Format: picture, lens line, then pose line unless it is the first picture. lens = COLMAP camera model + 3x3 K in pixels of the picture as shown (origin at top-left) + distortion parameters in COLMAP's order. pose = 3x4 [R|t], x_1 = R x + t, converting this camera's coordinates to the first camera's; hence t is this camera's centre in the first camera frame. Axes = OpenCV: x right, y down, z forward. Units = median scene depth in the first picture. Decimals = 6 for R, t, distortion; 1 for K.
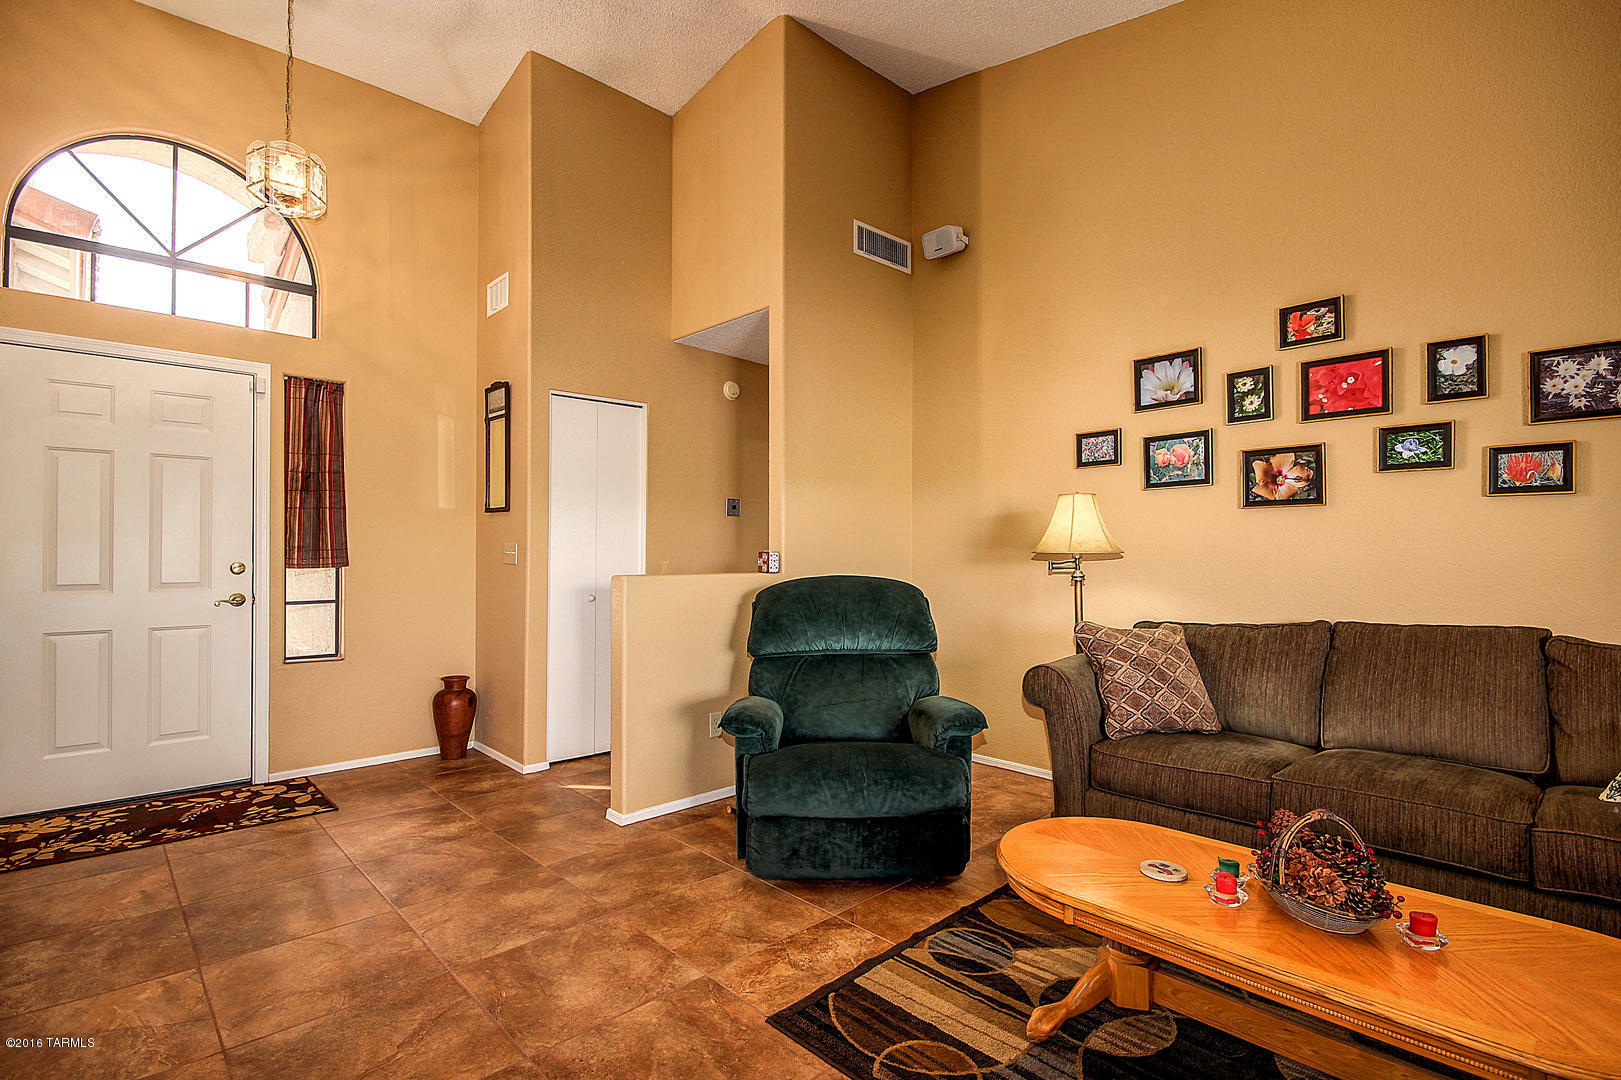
lens RADIAL K [[766.3, 0, 810.5], [0, 766.3, 540.0], [0, 0, 1]] dist [0.016614, -0.015012]
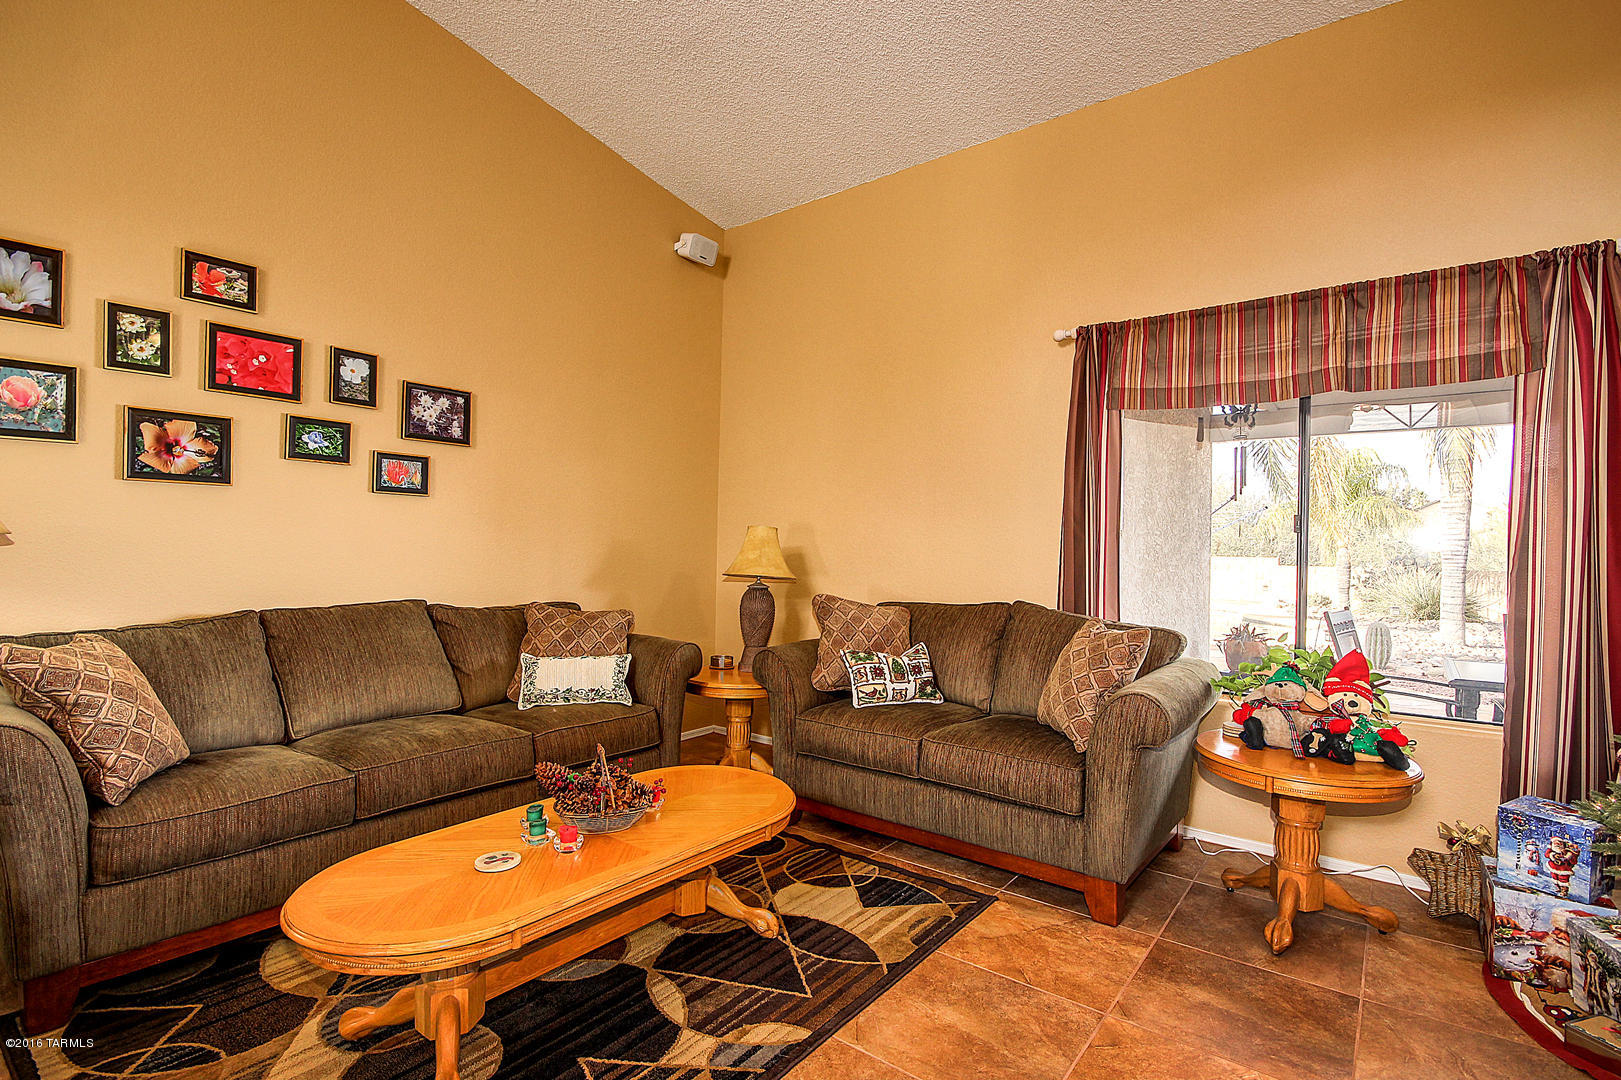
lens RADIAL K [[766.3, 0, 810.5], [0, 766.3, 540.0], [0, 0, 1]] dist [0.016614, -0.015012]
pose [[-0.148378, 0.010148, 0.988879, -0.345452], [-0.032917, 0.999343, -0.015194, 0.010713], [-0.988383, -0.034805, -0.147946, 0.451196]]
